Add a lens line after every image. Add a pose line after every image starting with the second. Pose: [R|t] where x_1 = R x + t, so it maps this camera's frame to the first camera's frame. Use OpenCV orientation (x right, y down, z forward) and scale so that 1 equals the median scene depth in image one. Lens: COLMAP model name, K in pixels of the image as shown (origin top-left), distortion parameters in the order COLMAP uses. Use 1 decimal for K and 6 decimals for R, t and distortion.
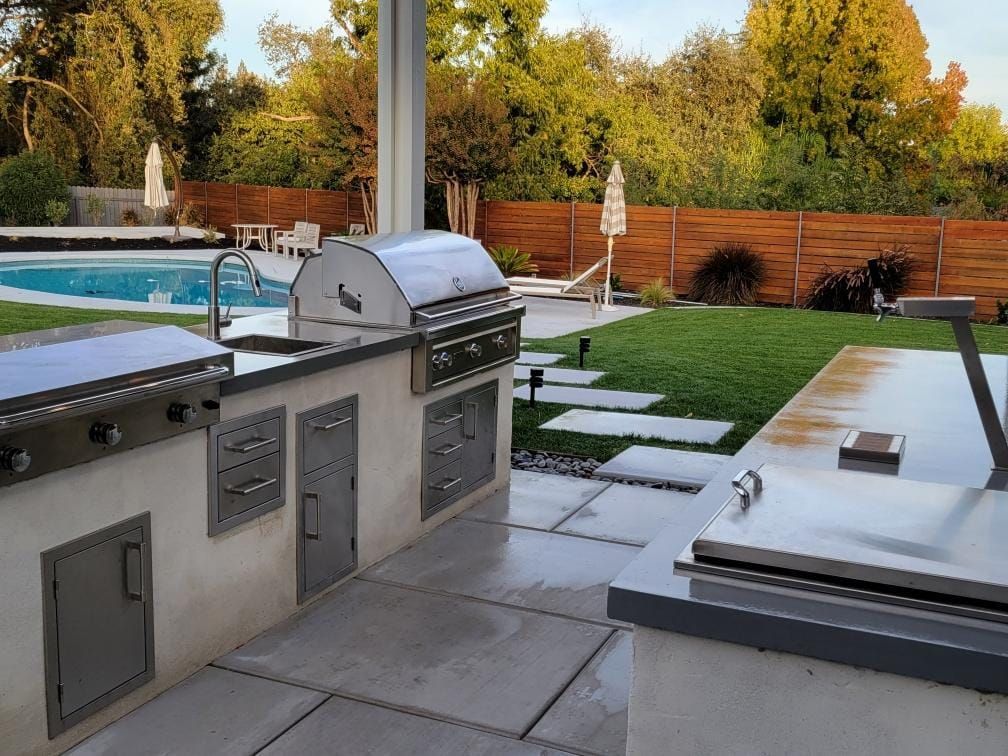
lens RADIAL K [[1130.3, 0, 504.0], [0, 1130.3, 378.0], [0, 0, 1]] dist [0.071429, 0.014121]
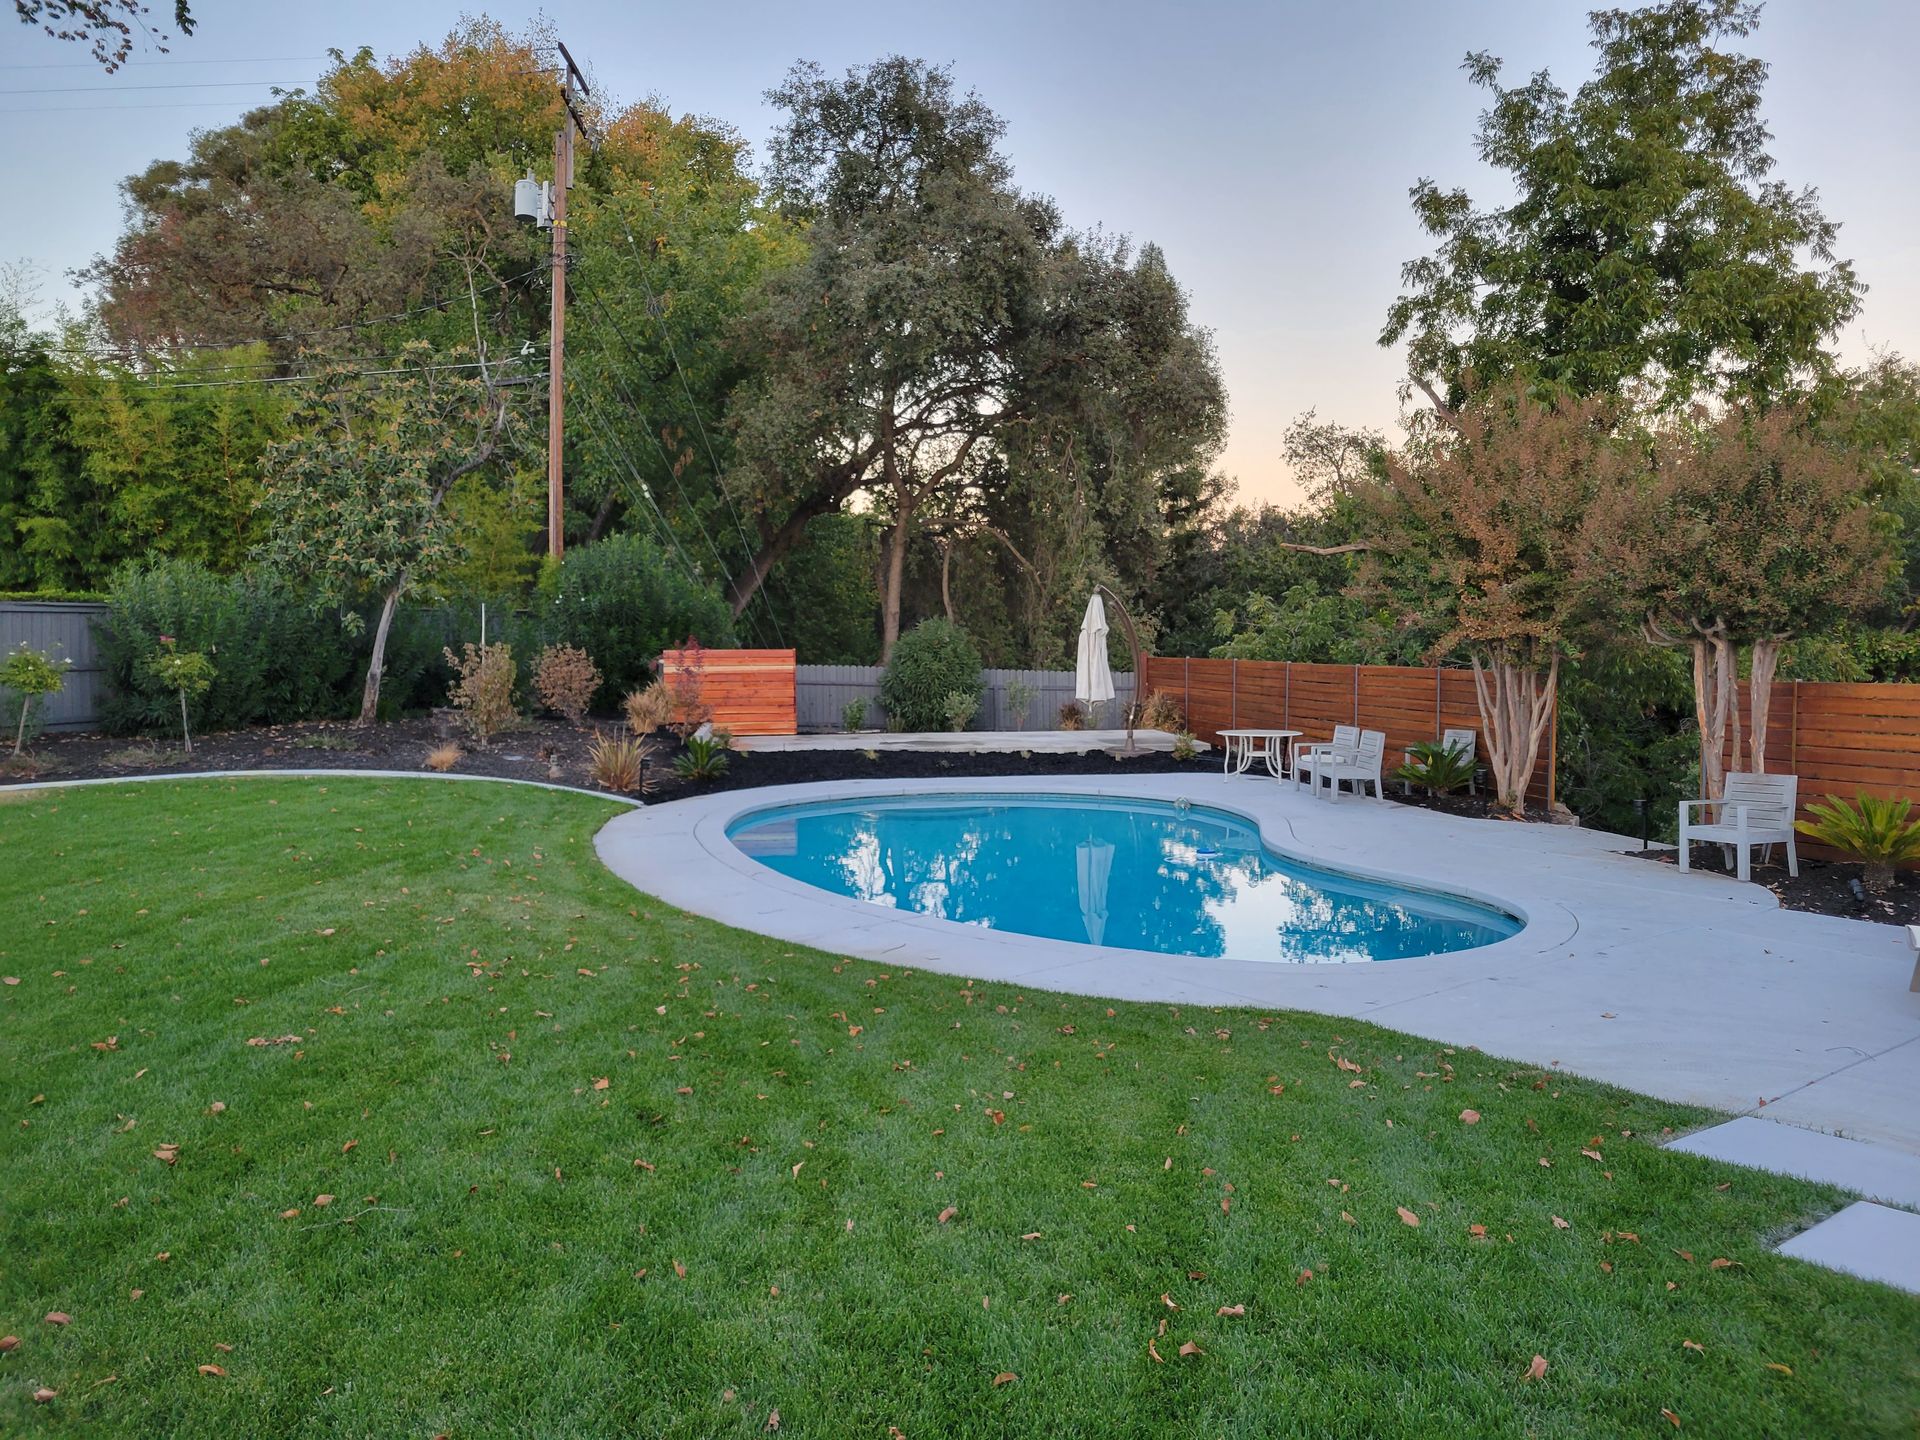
lens RADIAL K [[1424.1, 0, 911.9], [0, 1424.1, 714.7], [0, 0, 1]] dist [0.036852, 0.008345]
pose [[0.893740, -0.003320, -0.448572, -0.056746], [-0.055227, 0.991551, -0.117373, -0.049841], [0.445172, 0.129675, 0.886006, 0.296631]]
